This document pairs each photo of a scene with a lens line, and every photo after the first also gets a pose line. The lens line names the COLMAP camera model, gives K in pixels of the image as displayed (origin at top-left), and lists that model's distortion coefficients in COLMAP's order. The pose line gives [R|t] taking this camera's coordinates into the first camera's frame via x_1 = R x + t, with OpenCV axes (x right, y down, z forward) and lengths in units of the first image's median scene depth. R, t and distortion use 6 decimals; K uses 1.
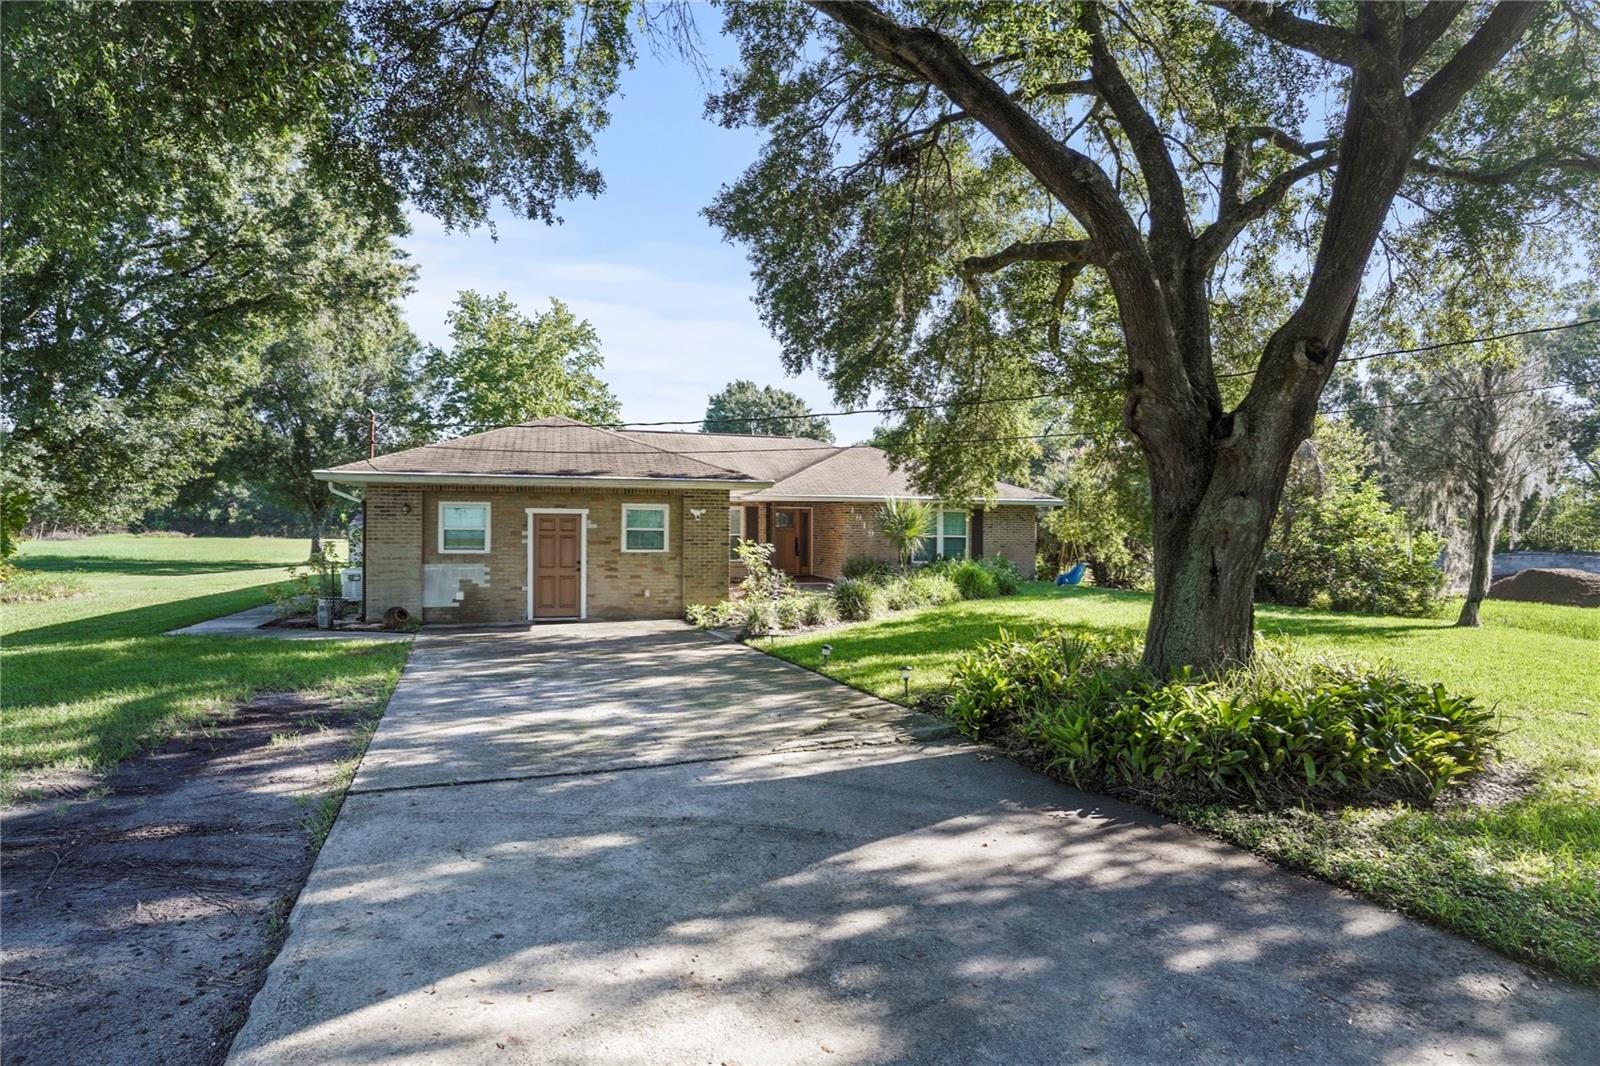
lens RADIAL K [[782.4, 0, 800.0], [0, 782.4, 533.0], [0, 0, 1]] dist [-0.001261, -0.000186]
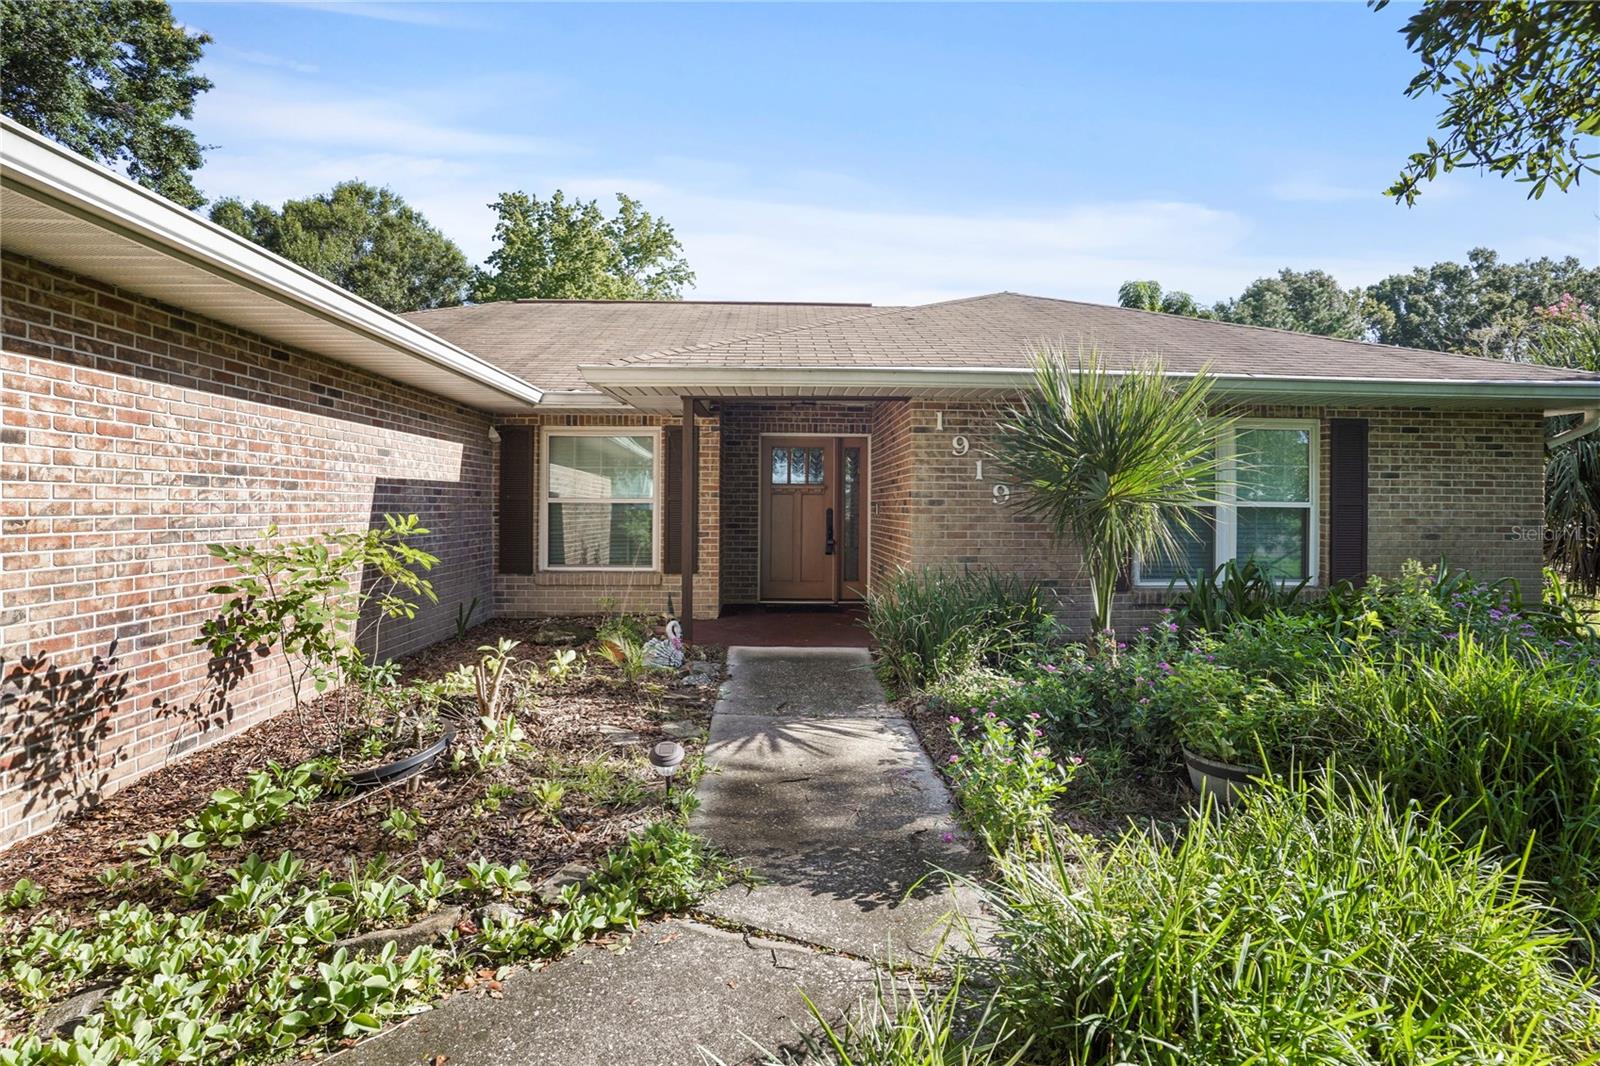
lens RADIAL K [[782.4, 0, 800.0], [0, 782.4, 533.0], [0, 0, 1]] dist [-0.001261, -0.000186]
pose [[0.964244, 0.008684, -0.264873, 0.096487], [-0.002231, 0.999694, 0.024655, 0.008708], [0.265006, -0.023183, 0.963968, 0.661281]]
